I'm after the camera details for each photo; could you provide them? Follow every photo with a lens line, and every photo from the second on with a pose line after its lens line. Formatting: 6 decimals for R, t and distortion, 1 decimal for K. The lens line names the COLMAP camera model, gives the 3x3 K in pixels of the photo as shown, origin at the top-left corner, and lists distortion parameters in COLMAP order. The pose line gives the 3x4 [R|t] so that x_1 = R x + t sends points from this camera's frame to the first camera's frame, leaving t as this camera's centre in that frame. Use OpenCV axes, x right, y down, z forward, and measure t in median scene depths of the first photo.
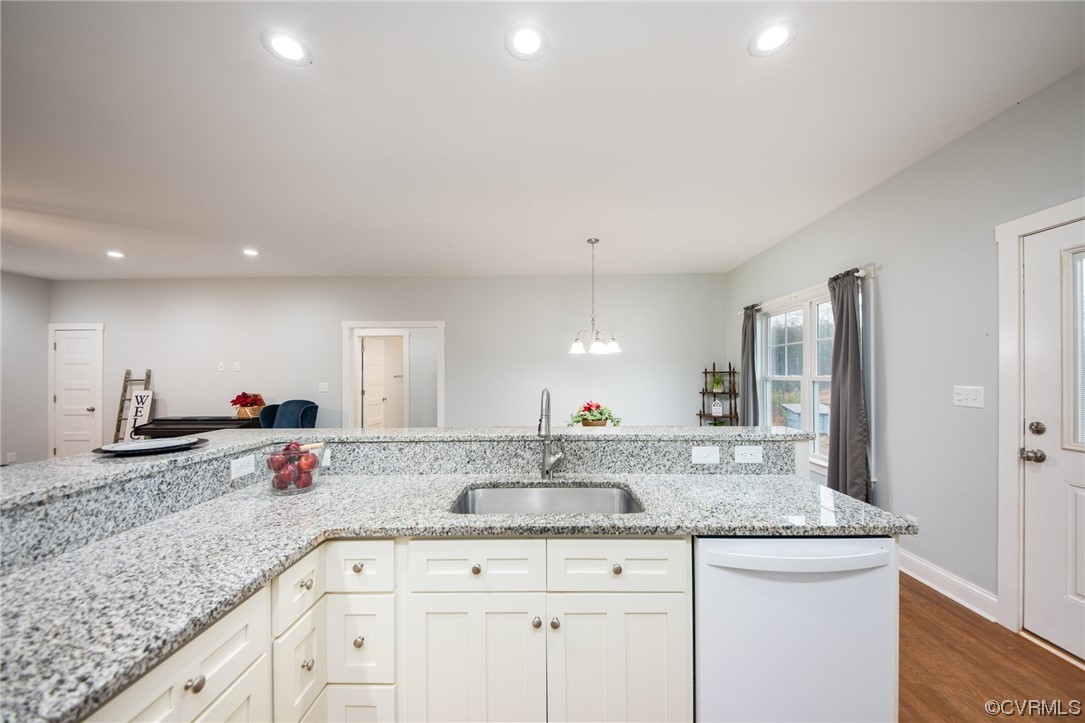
lens RADIAL K [[388.5, 0, 545.1], [0, 388.5, 374.4], [0, 0, 1]] dist [0.023492, -0.010093]
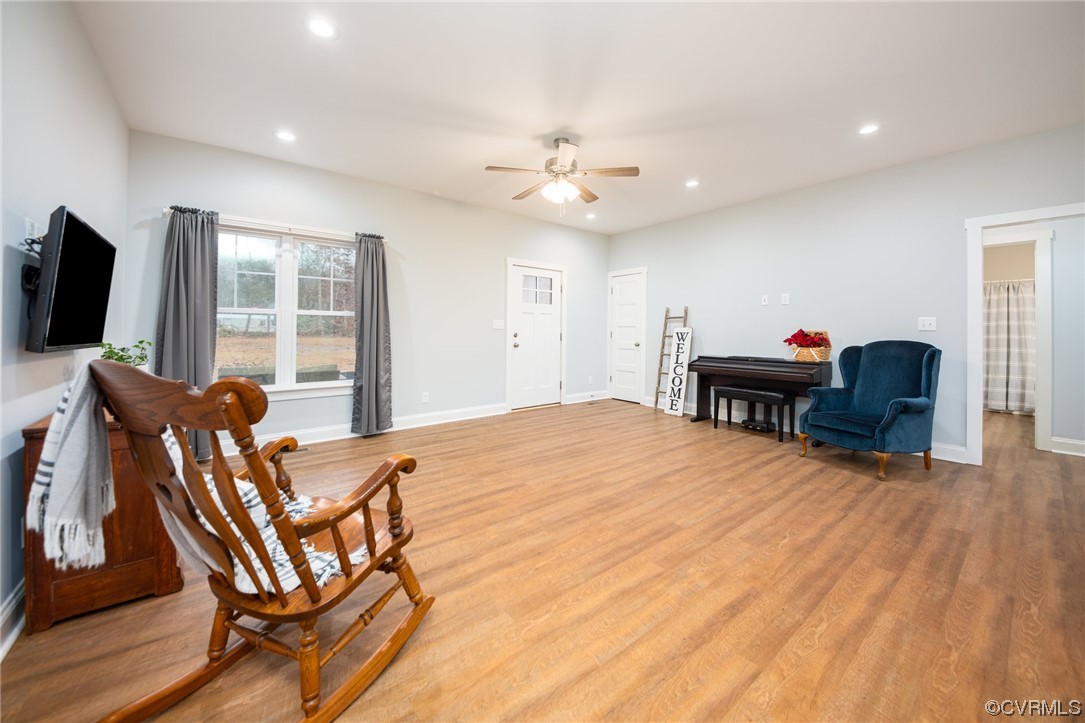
lens RADIAL K [[401.8, 0, 538.3], [0, 401.8, 325.8], [0, 0, 1]] dist [0.001743, -0.006227]
pose [[0.629755, 0.000505, -0.776794, -0.560753], [-0.007922, 0.999952, -0.005772, 0.056293], [0.776754, 0.009789, 0.629728, 0.076631]]
